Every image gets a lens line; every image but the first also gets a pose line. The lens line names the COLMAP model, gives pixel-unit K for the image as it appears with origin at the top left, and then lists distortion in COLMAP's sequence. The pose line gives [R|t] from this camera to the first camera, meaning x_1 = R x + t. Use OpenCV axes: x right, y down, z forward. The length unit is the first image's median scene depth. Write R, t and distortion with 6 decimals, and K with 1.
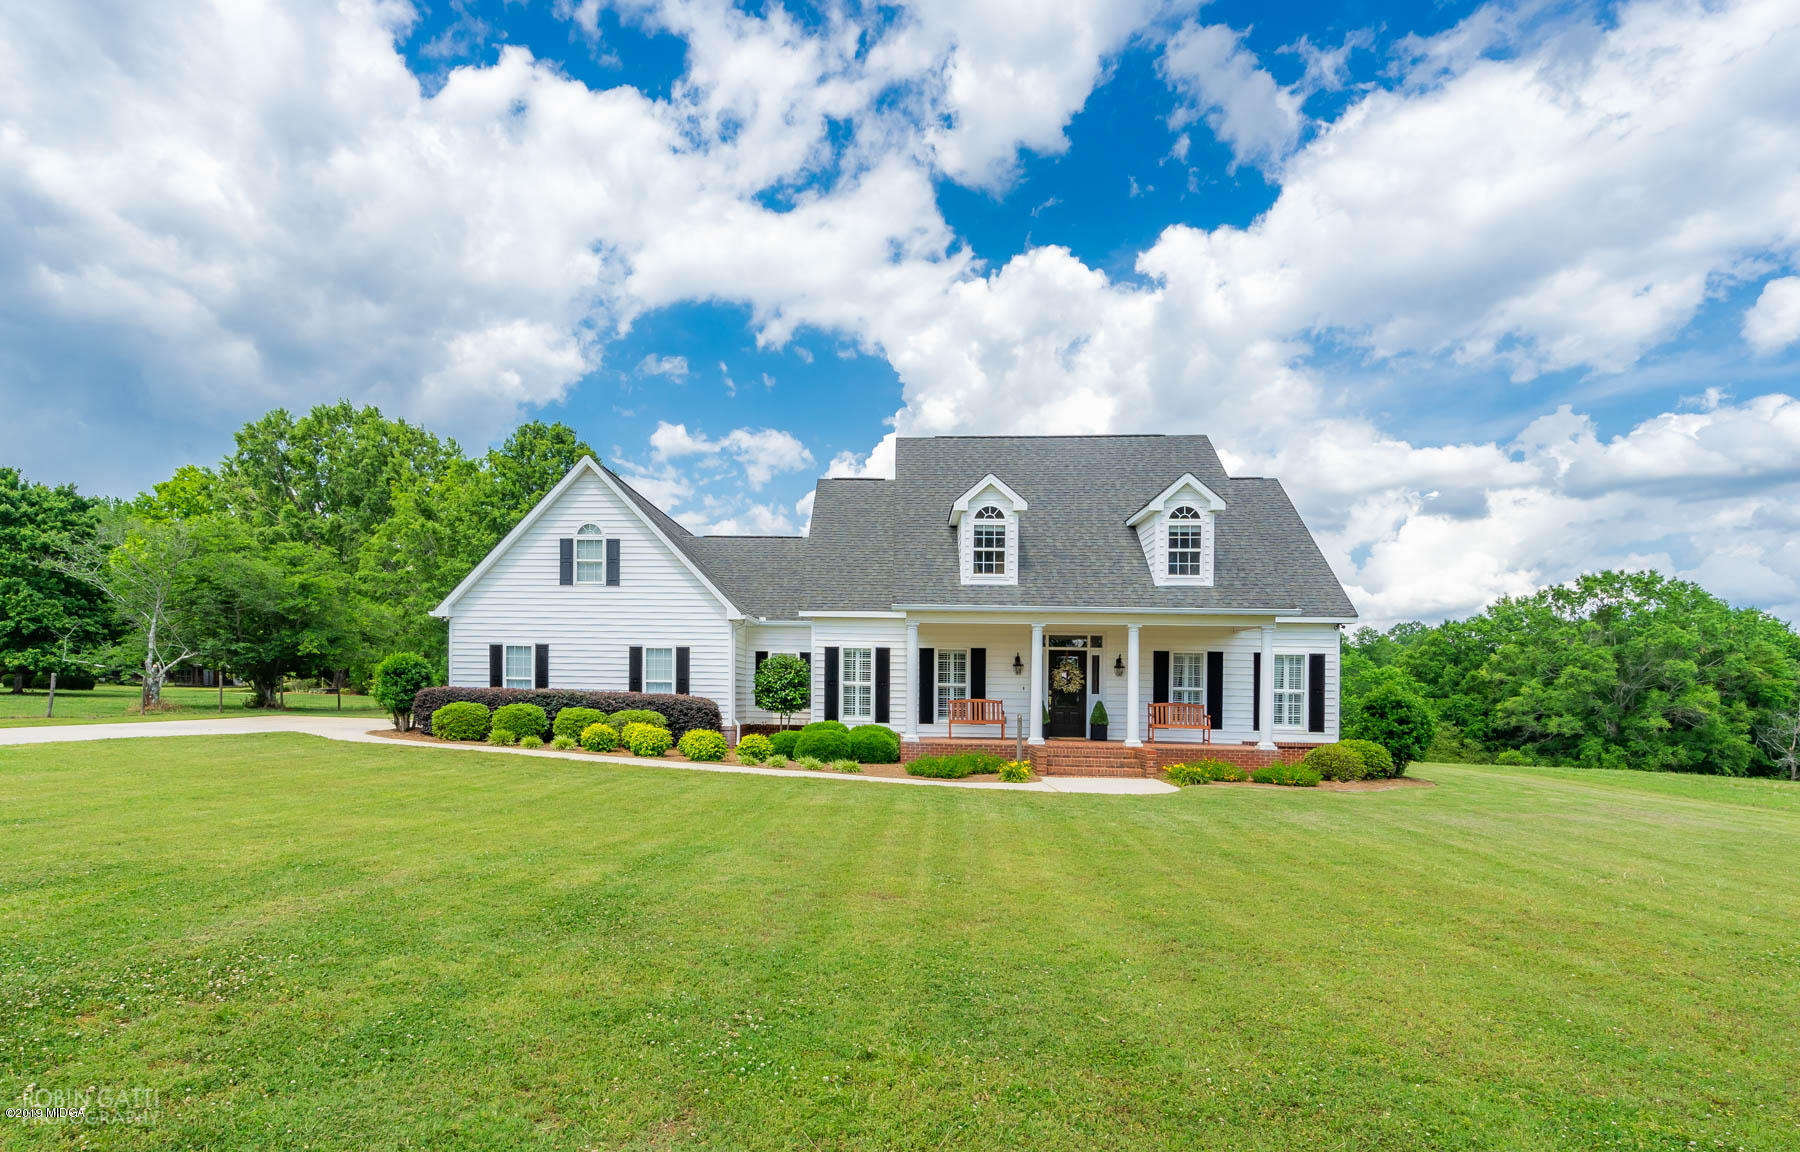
lens RADIAL K [[1319.7, 0, 968.4], [0, 1319.7, 578.0], [0, 0, 1]] dist [-0.064438, 0.093490]
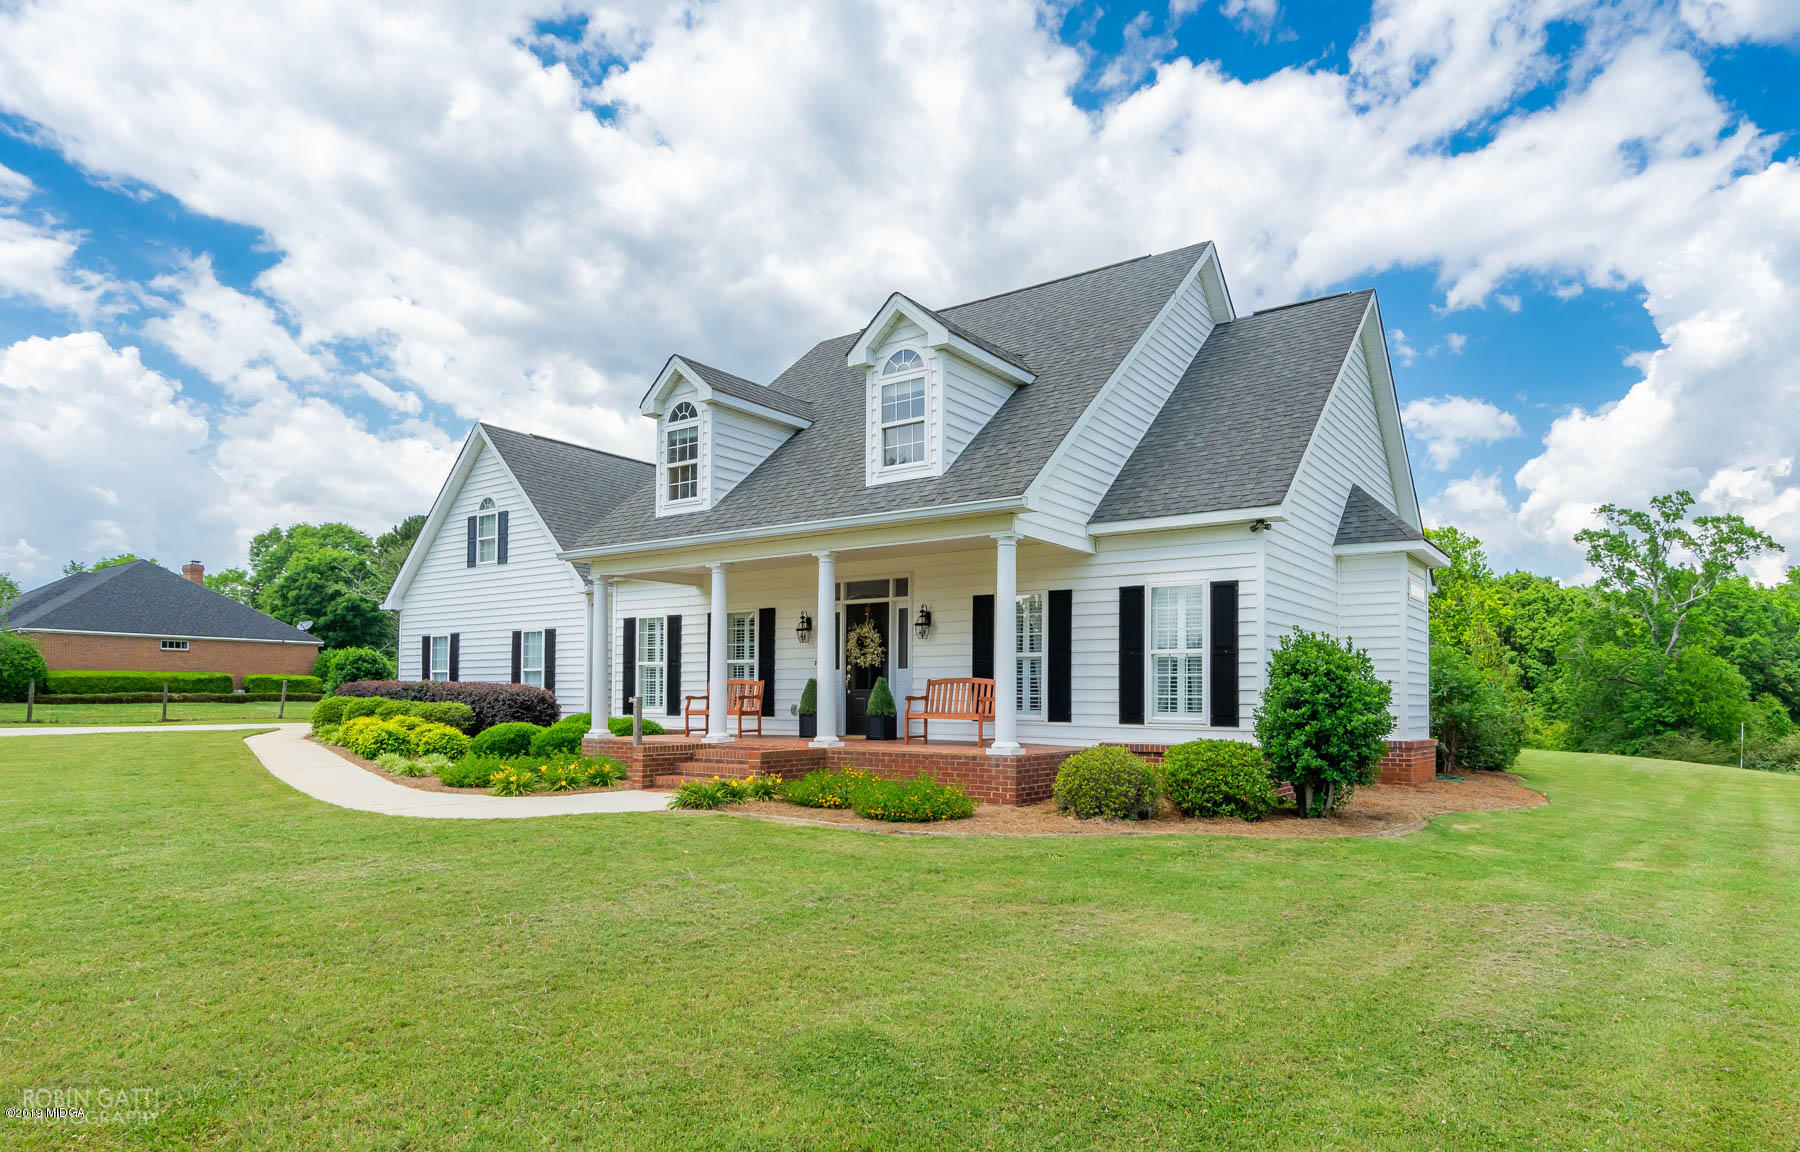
lens RADIAL K [[1319.7, 0, 968.4], [0, 1319.7, 578.0], [0, 0, 1]] dist [-0.064438, 0.093490]
pose [[0.769160, -0.077004, -0.634399, 0.528072], [0.066405, 0.996970, -0.040502, 0.071514], [0.635596, -0.010975, 0.771944, 0.516975]]
